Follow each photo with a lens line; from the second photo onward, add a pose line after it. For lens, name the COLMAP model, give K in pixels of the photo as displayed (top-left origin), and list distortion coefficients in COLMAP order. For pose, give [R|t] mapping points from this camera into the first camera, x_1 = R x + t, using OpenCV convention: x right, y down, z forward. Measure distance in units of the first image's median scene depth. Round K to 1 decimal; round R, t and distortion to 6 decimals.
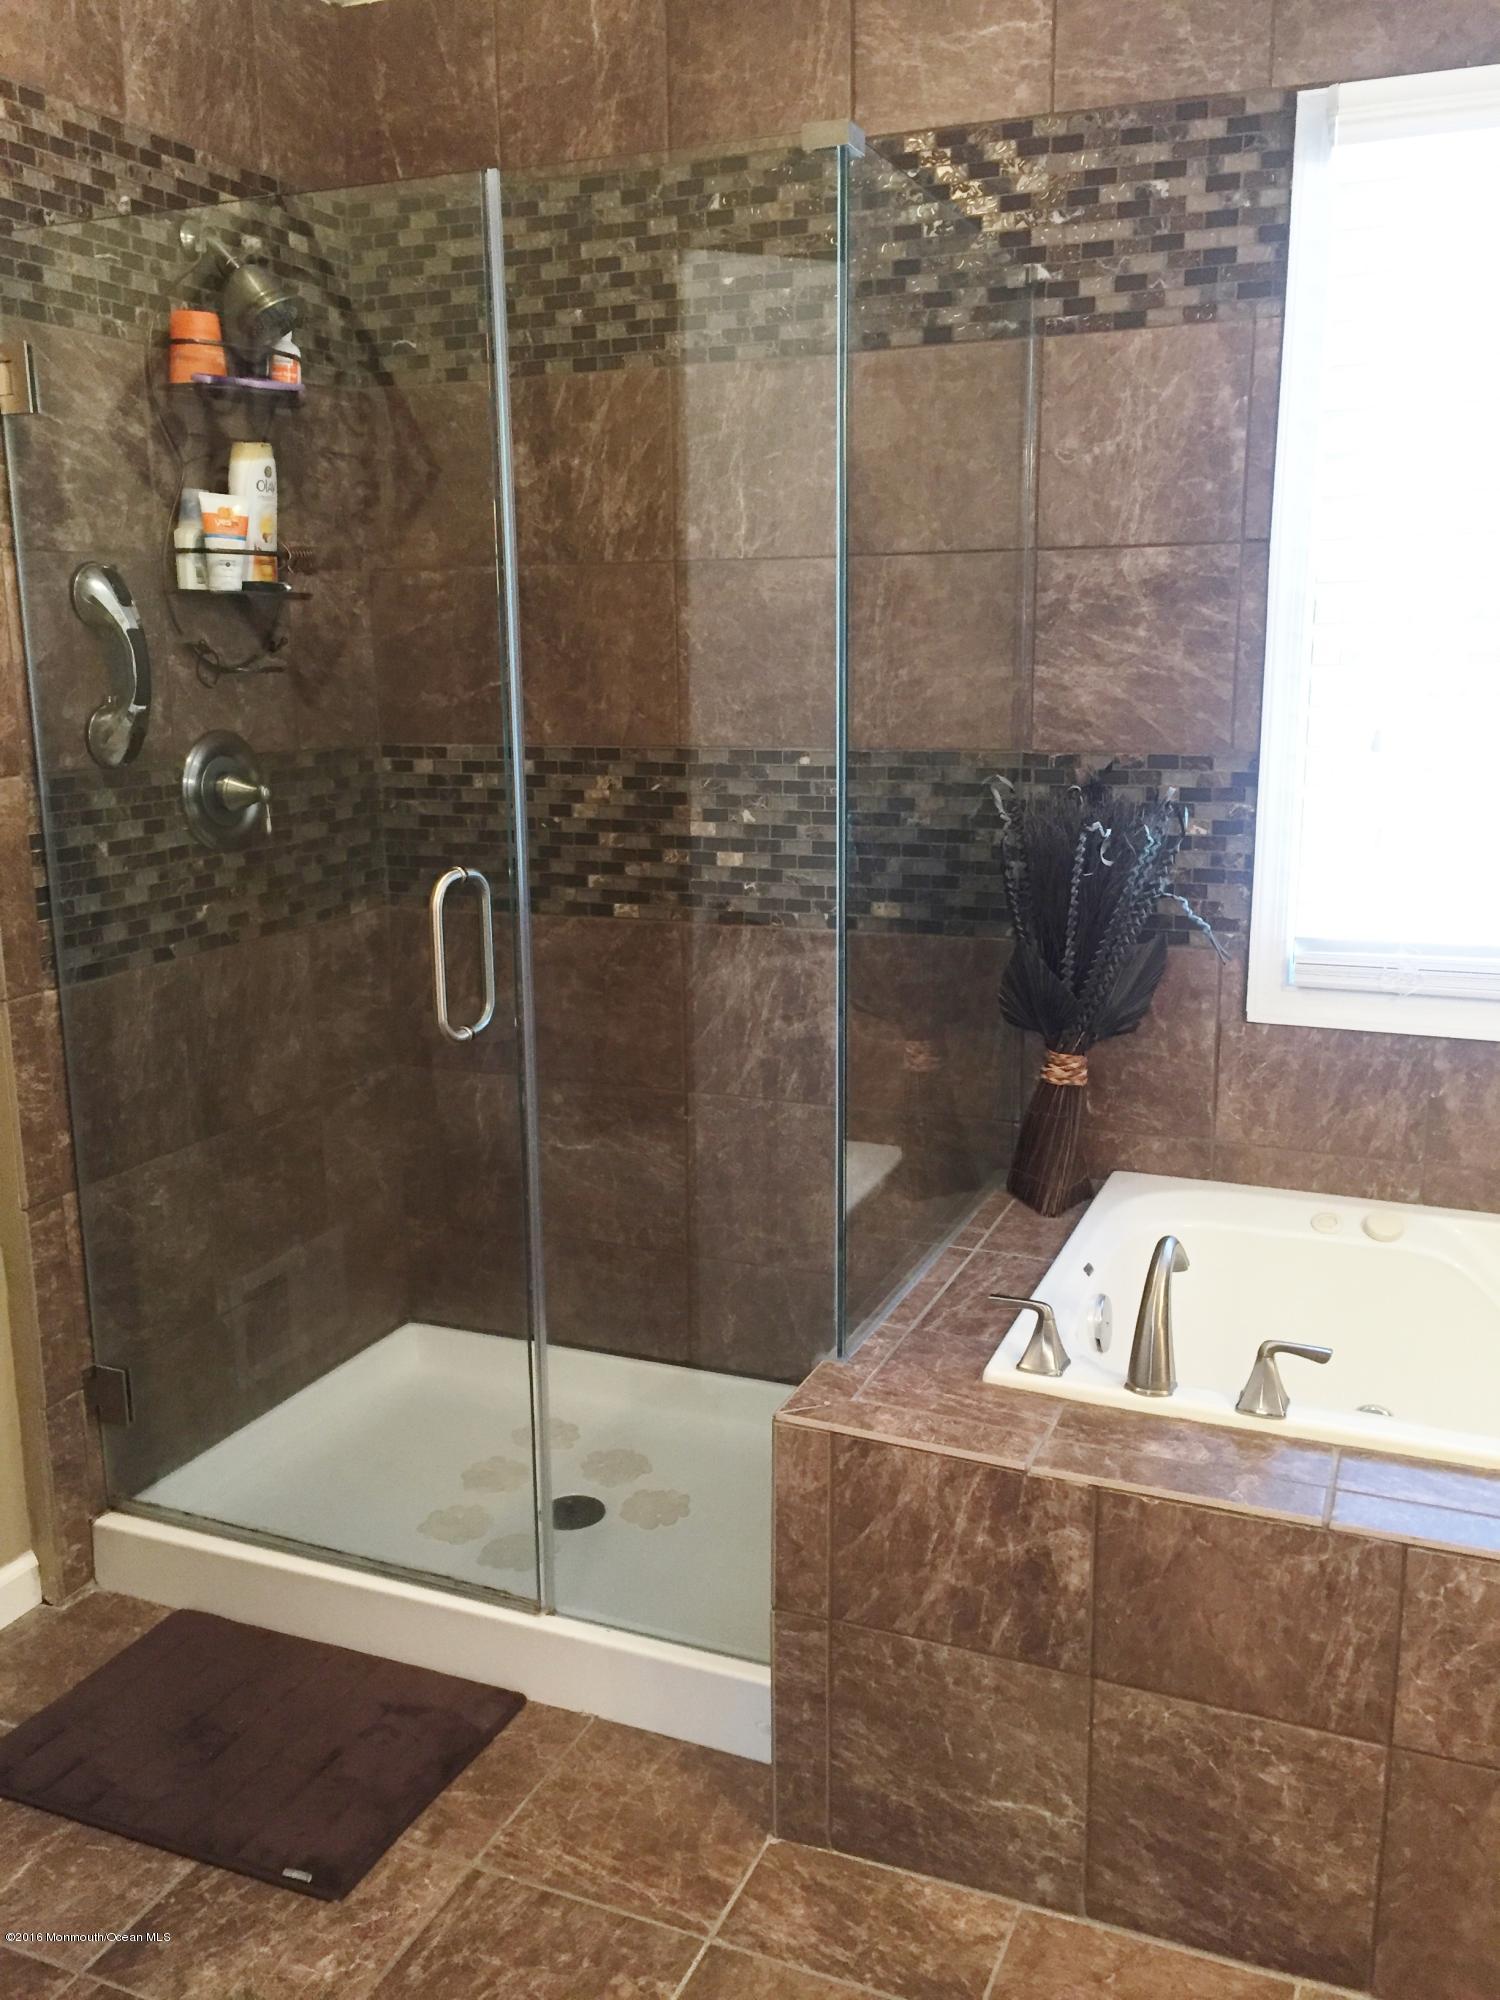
lens RADIAL K [[1714.0, 0, 751.7], [0, 1714.0, 1007.3], [0, 0, 1]] dist [0.077842, -0.102261]
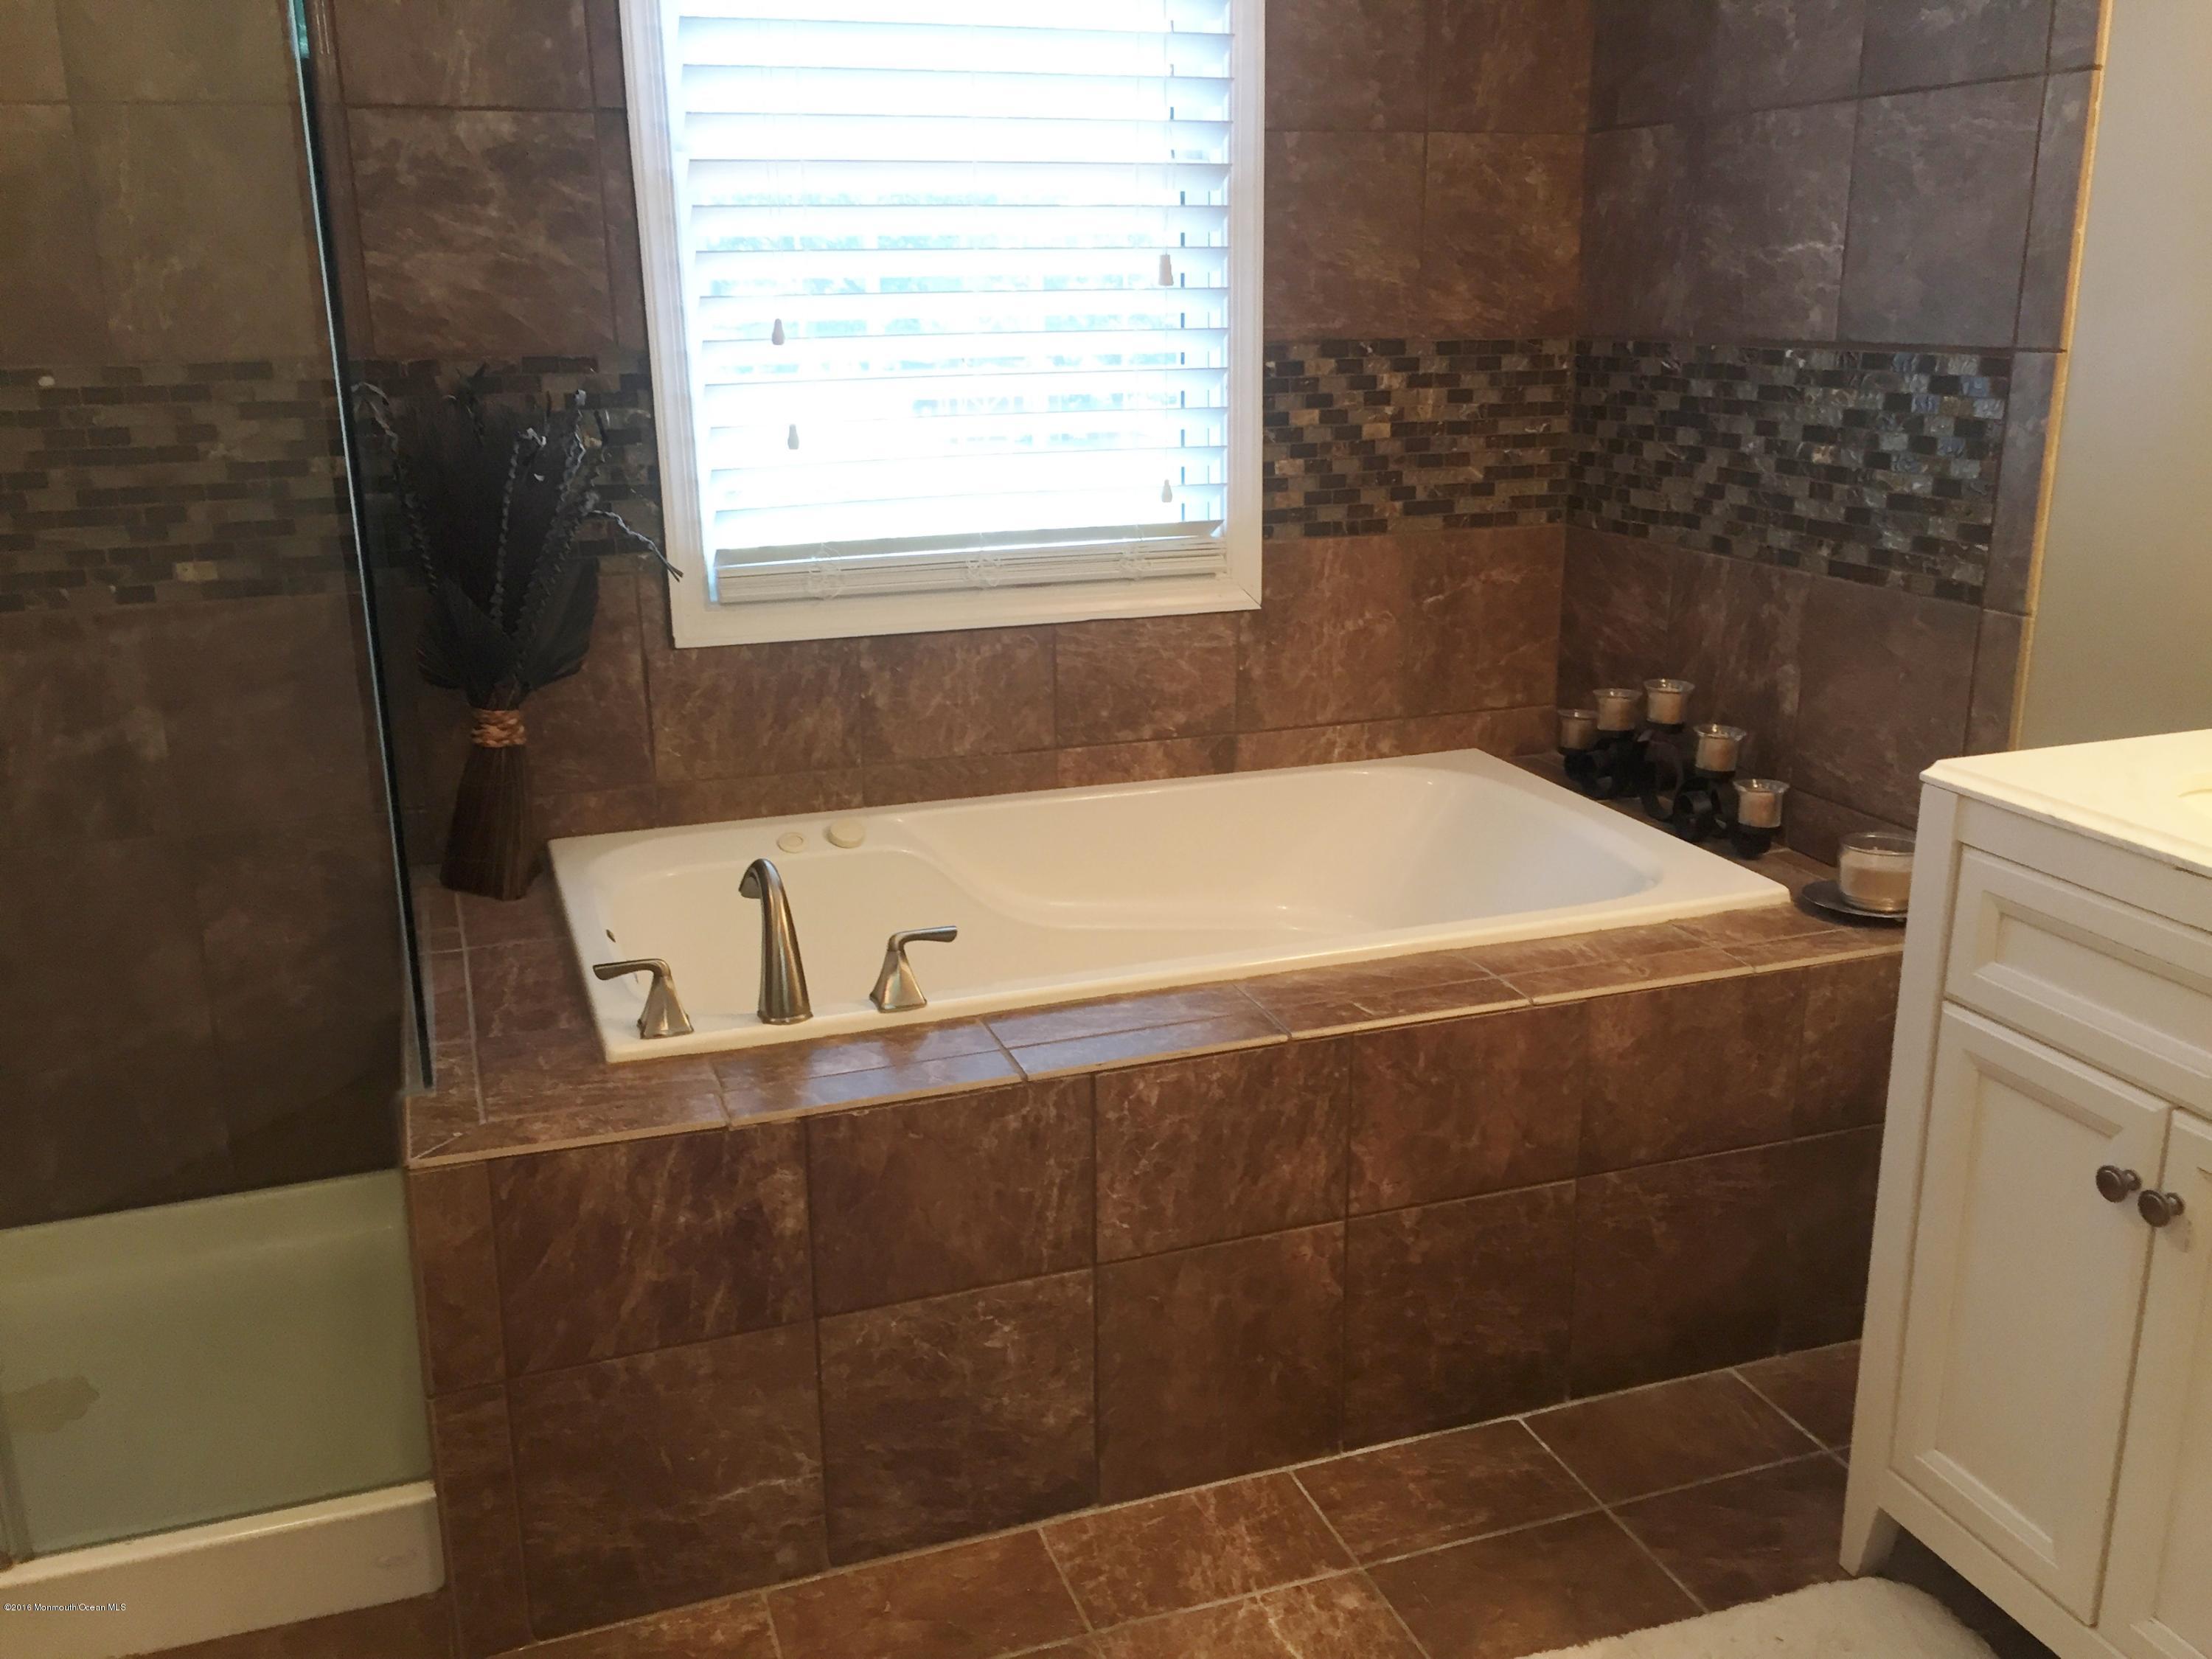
lens RADIAL K [[1895.7, 0, 1105.7], [0, 1895.7, 824.8], [0, 0, 1]] dist [0.077842, -0.102261]
pose [[0.737920, -0.184046, 0.649308, -0.265499], [0.147221, 0.982825, 0.111269, 0.025774], [-0.658635, 0.013484, 0.752342, 0.094722]]
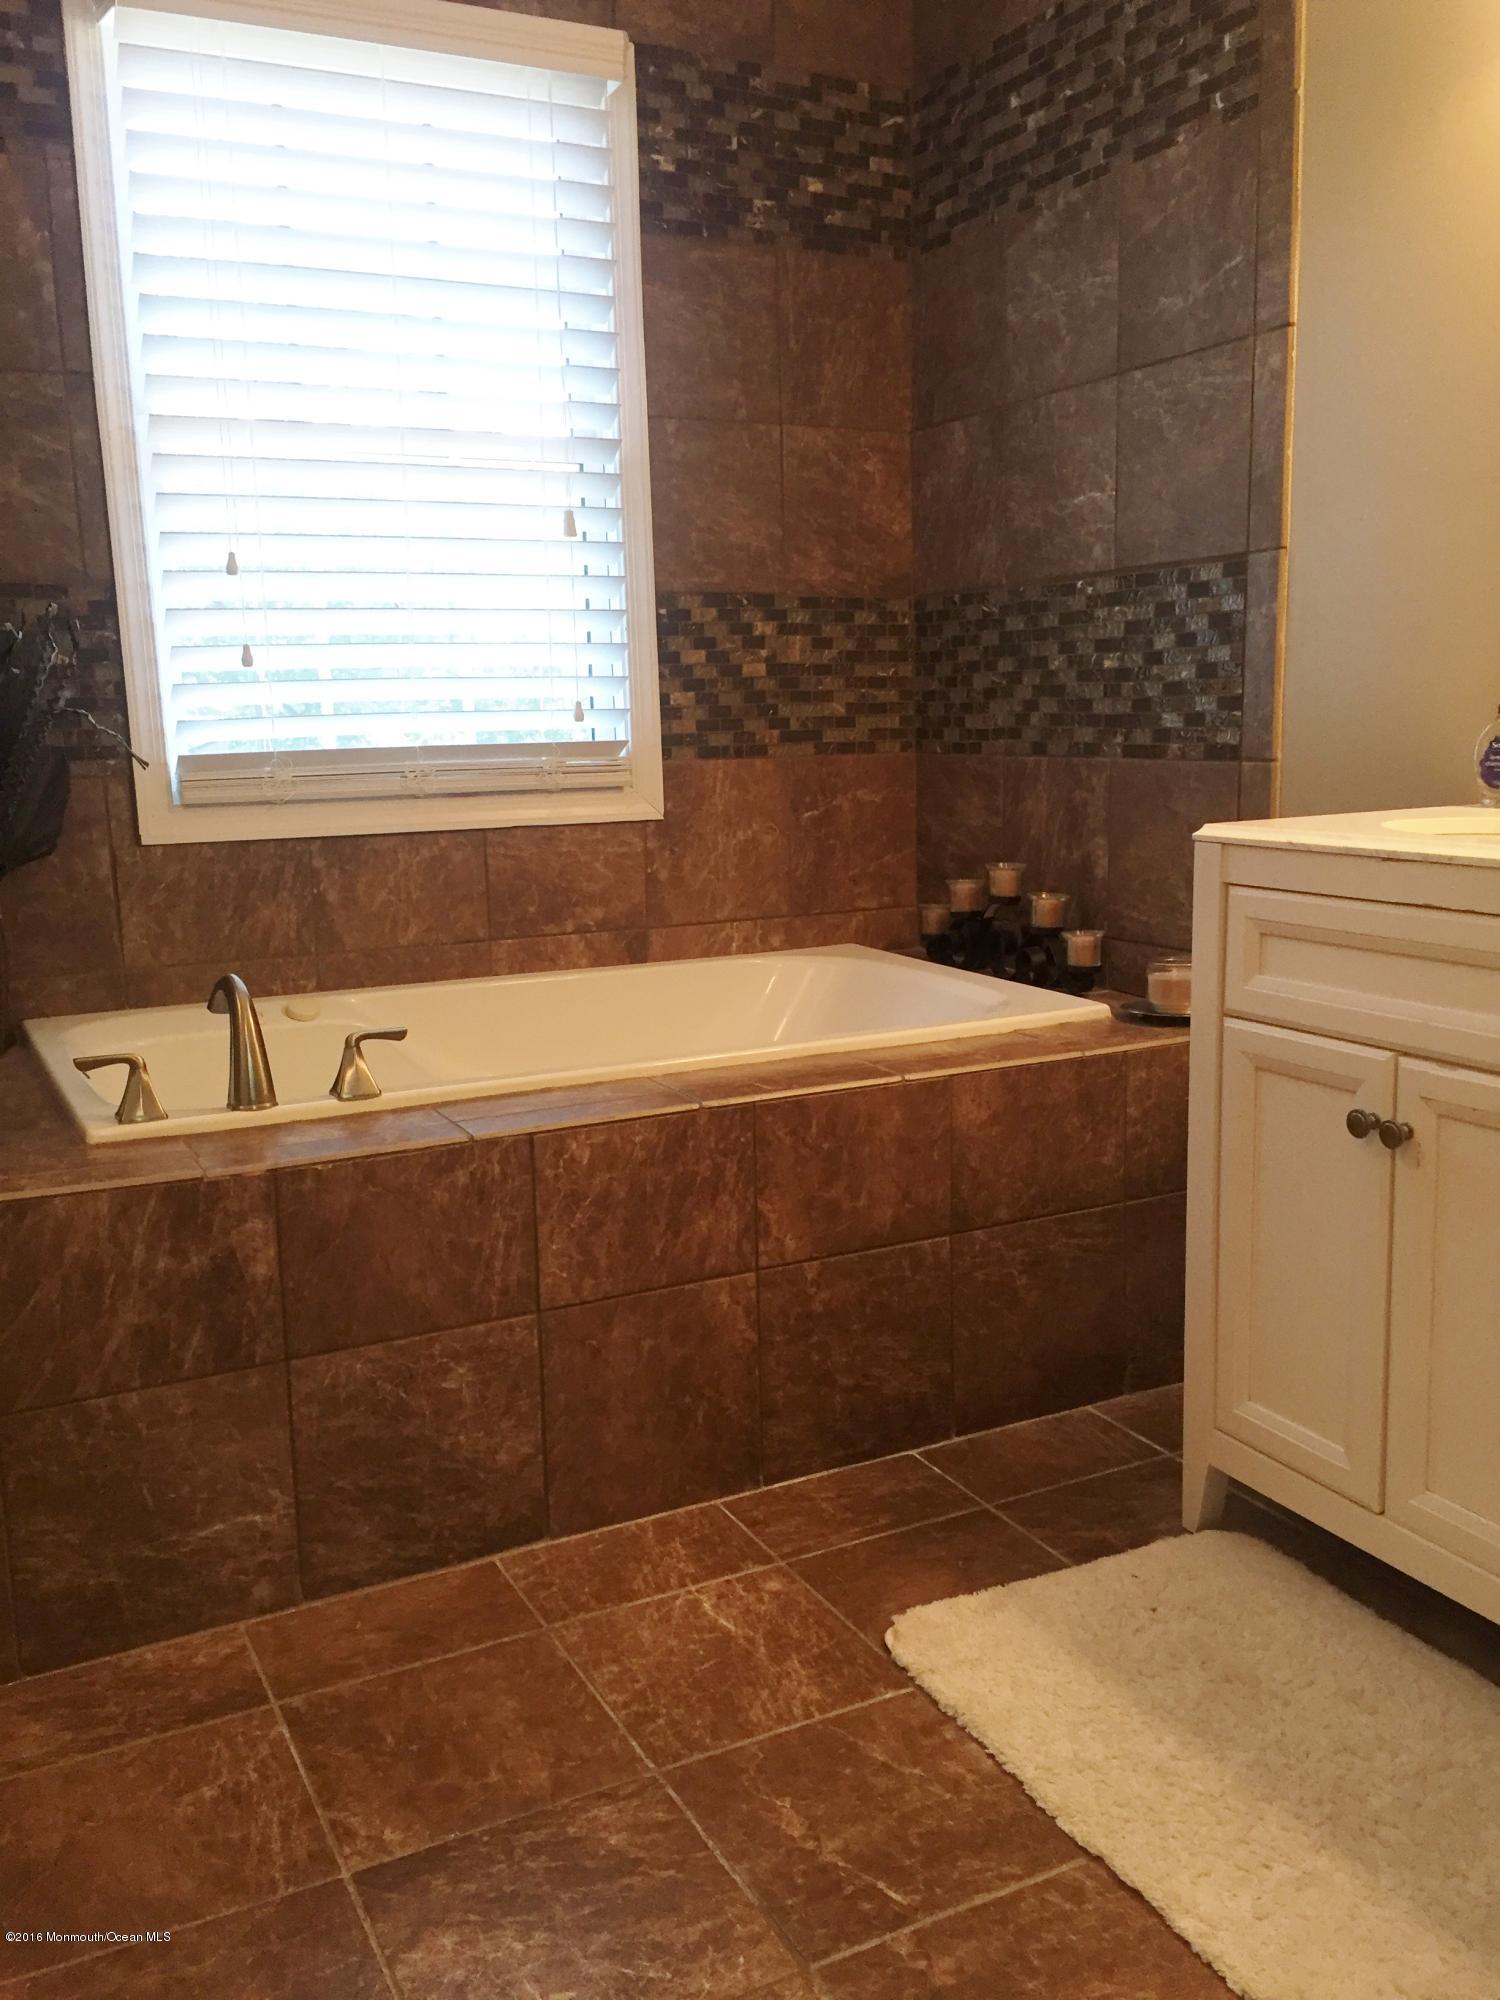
lens RADIAL K [[1714.0, 0, 755.8], [0, 1714.0, 1004.5], [0, 0, 1]] dist [0.077842, -0.102261]
pose [[0.641692, -0.136902, 0.754645, -0.324475], [0.180085, 0.983327, 0.025258, 0.169769], [-0.745520, 0.119692, 0.655647, 0.065025]]
